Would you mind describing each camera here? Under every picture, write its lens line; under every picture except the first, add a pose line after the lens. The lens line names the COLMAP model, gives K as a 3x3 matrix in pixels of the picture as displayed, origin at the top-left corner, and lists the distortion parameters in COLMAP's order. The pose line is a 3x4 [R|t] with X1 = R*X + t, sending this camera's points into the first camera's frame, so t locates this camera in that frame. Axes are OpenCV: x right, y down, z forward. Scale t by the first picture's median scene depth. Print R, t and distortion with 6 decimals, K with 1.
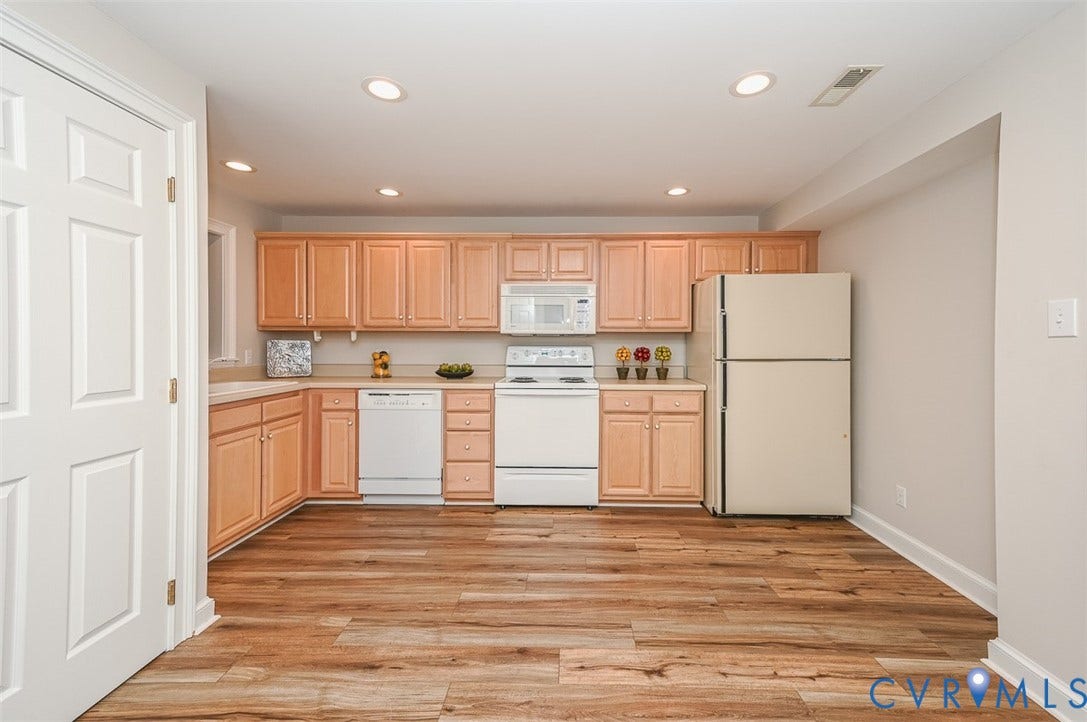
lens RADIAL K [[439.7, 0, 561.7], [0, 439.7, 338.6], [0, 0, 1]] dist [0.022591, 0.000020]
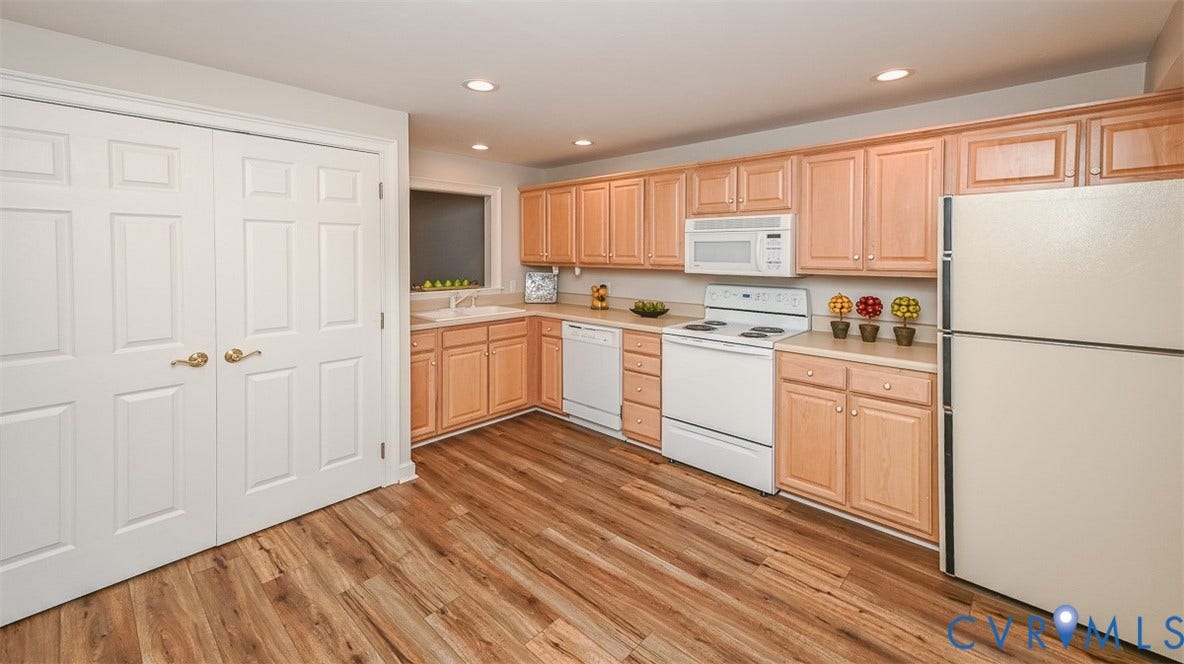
lens RADIAL K [[473.6, 0, 593.8], [0, 473.6, 253.5], [0, 0, 1]] dist [0.022023, 0.000050]
pose [[0.747416, 0.000680, -0.664356, 0.414329], [0.005673, 0.999956, 0.007406, -0.066541], [0.664332, -0.009304, 0.747380, 0.139374]]
